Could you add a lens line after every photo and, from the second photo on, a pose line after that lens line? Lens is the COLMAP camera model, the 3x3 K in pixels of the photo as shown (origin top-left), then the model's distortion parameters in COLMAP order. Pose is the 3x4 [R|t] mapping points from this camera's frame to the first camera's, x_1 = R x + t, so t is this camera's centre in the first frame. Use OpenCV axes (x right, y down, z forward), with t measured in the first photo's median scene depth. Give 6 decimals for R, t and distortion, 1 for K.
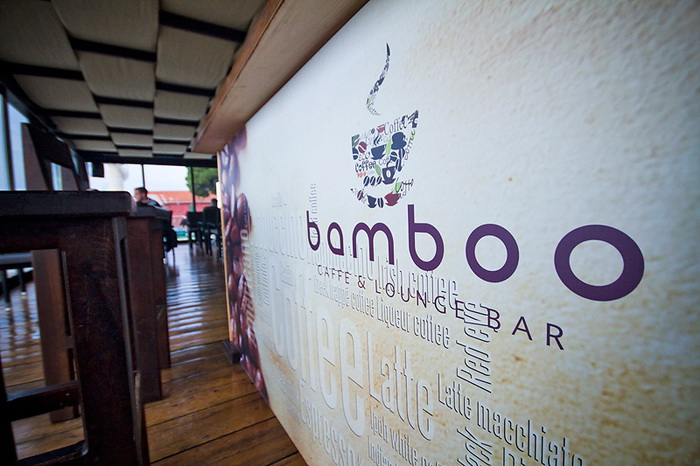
lens RADIAL K [[321.1, 0, 351.9], [0, 321.1, 232.2], [0, 0, 1]] dist [0.000127, -0.007404]
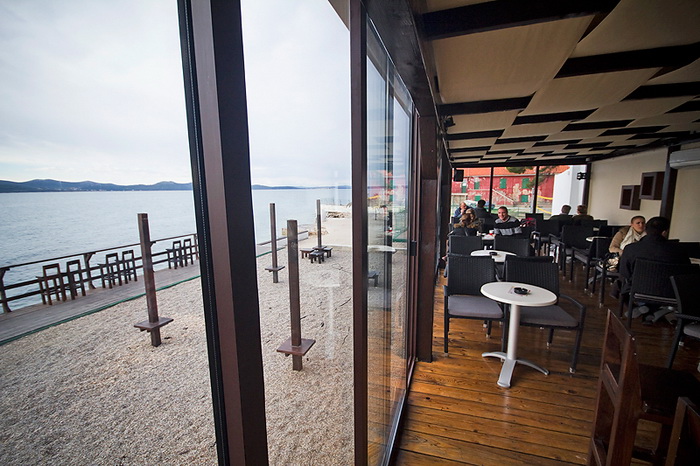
lens RADIAL K [[321.1, 0, 351.6], [0, 321.1, 241.4], [0, 0, 1]] dist [0.000127, -0.007404]
pose [[0.640519, 0.157135, -0.751694, -0.214318], [-0.062841, 0.986284, 0.152627, -0.209694], [0.765367, -0.050524, 0.641608, -0.167639]]
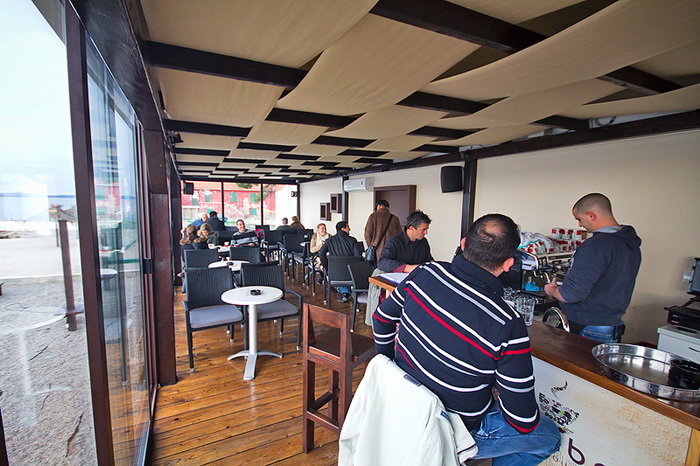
lens RADIAL K [[321.1, 0, 351.8], [0, 321.1, 237.9], [0, 0, 1]] dist [0.000127, -0.007404]
pose [[0.994262, 0.067871, -0.082682, -0.187466], [-0.063808, 0.996667, 0.050829, -0.214168], [0.085856, -0.045261, 0.995279, -0.222360]]
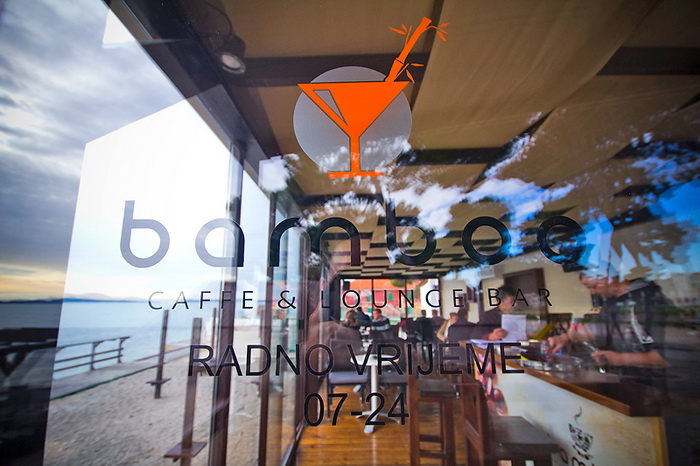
lens RADIAL K [[321.1, 0, 353.1], [0, 321.1, 239.2], [0, 0, 1]] dist [0.000127, -0.007404]
pose [[0.845581, -0.065961, -0.529756, -0.001395], [-0.062266, 0.973378, -0.220584, -0.157740], [0.530203, 0.219508, 0.818963, -0.376675]]
